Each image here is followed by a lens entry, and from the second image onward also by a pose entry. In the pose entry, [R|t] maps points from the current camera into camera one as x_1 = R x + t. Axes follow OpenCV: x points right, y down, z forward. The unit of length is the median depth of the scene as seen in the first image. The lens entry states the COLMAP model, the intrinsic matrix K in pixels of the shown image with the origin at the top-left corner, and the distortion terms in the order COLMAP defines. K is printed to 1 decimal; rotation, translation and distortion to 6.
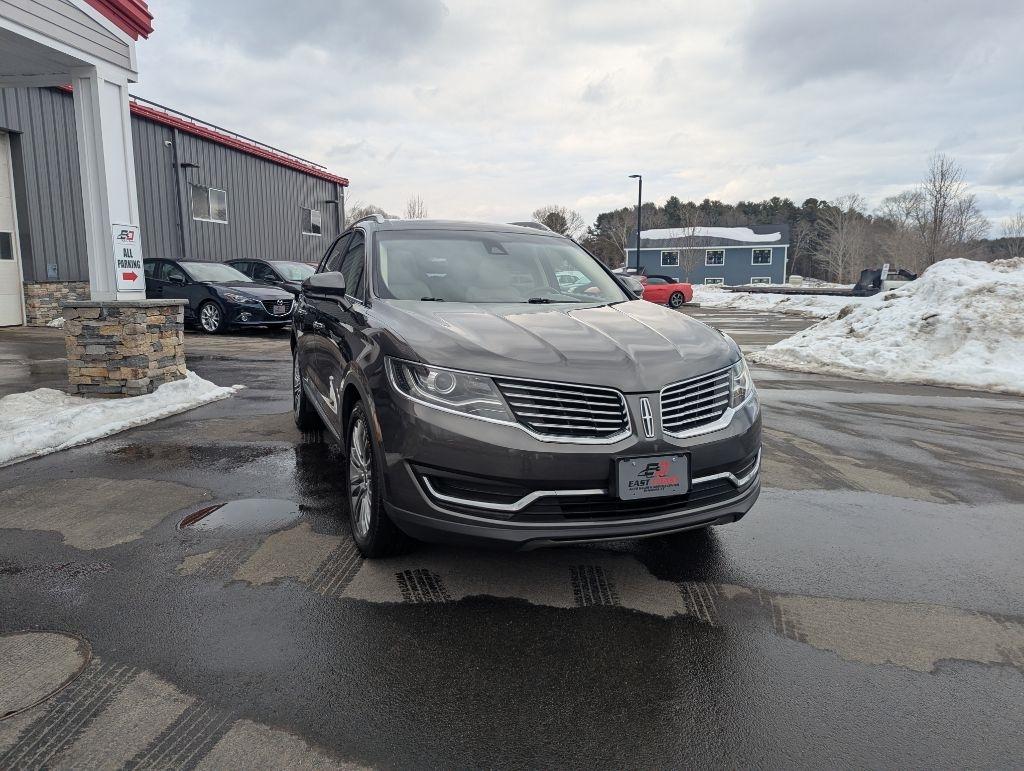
lens RADIAL K [[720.2, 0, 517.2], [0, 720.2, 378.4], [0, 0, 1]] dist [0.046413, -0.036580]
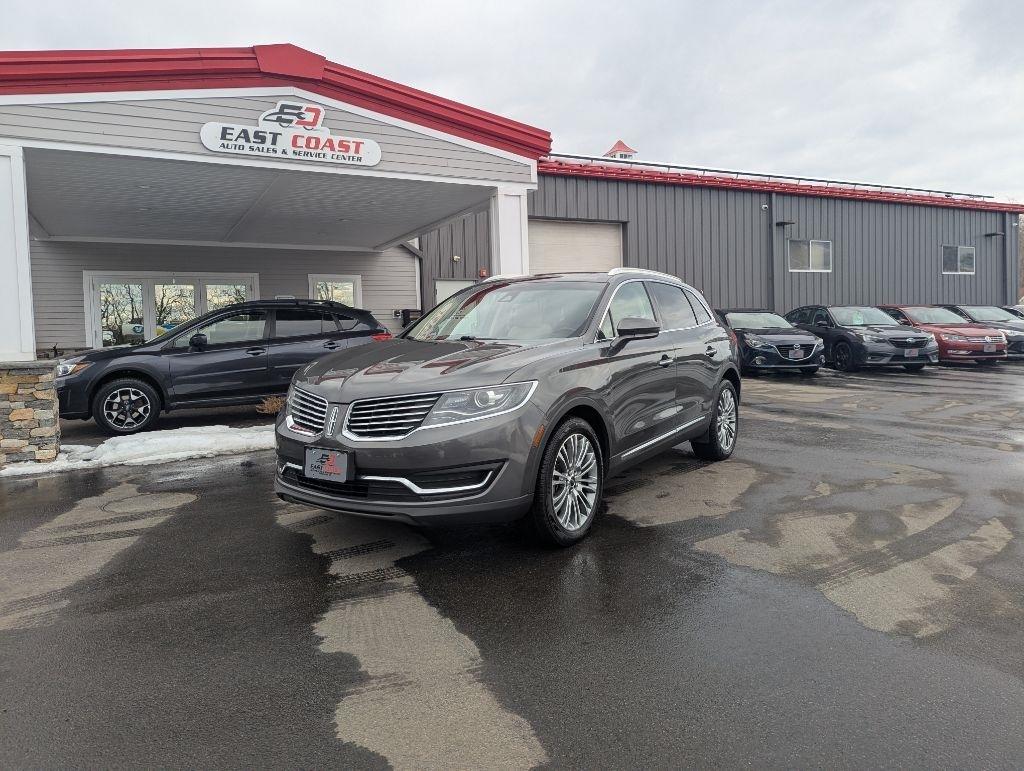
lens RADIAL K [[720.2, 0, 517.0], [0, 720.2, 364.3], [0, 0, 1]] dist [0.046413, -0.036580]
pose [[0.573861, 0.020879, -0.818686, 0.724956], [-0.090648, 0.995152, -0.038161, -0.015126], [0.813920, 0.096111, 0.572971, 0.238887]]
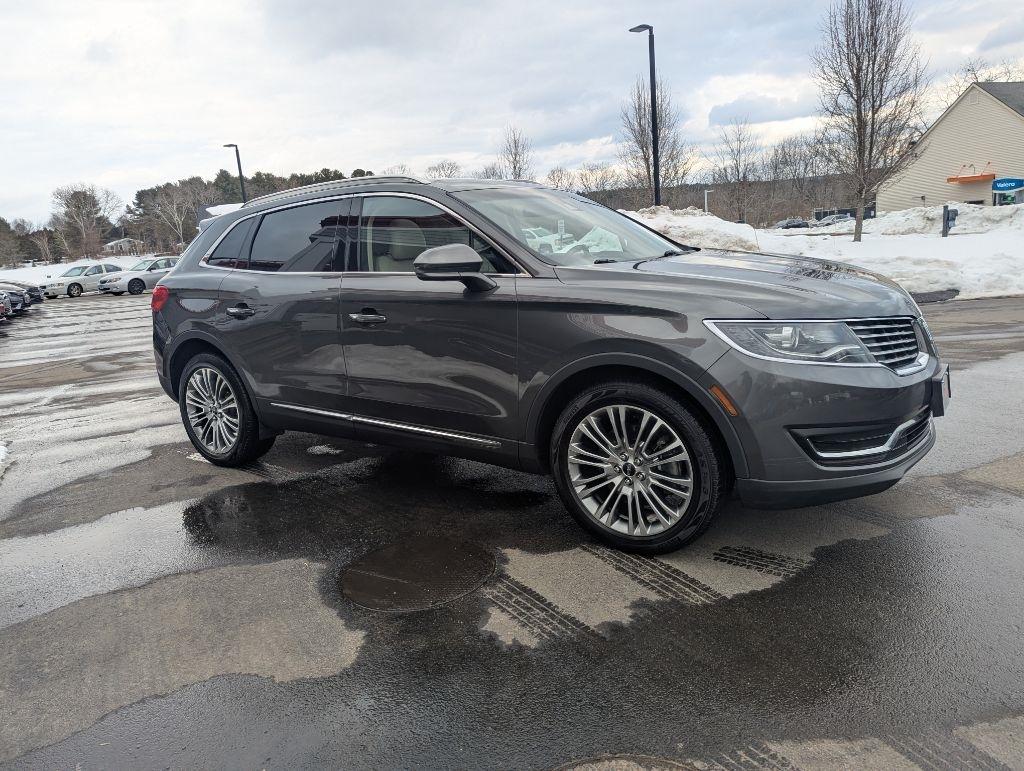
lens RADIAL K [[720.2, 0, 512.8], [0, 720.2, 375.5], [0, 0, 1]] dist [0.046413, -0.036580]
pose [[0.838632, -0.175523, 0.515643, -0.445902], [0.158822, 0.984319, 0.076753, -0.037240], [-0.521029, 0.017528, 0.853359, 0.195063]]
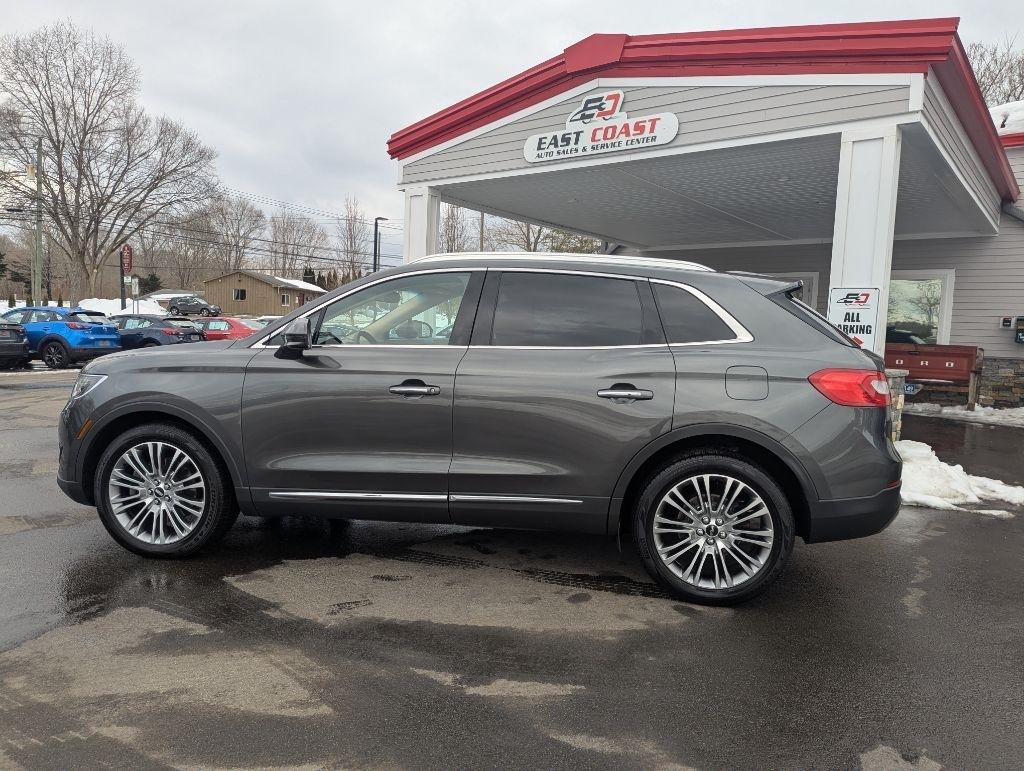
lens RADIAL K [[720.2, 0, 513.0], [0, 720.2, 387.5], [0, 0, 1]] dist [0.046413, -0.036580]
pose [[-0.515103, 0.046387, -0.855872, 0.574621], [-0.160204, 0.975727, 0.149301, -0.179411], [0.842024, 0.214019, -0.495168, 1.301941]]
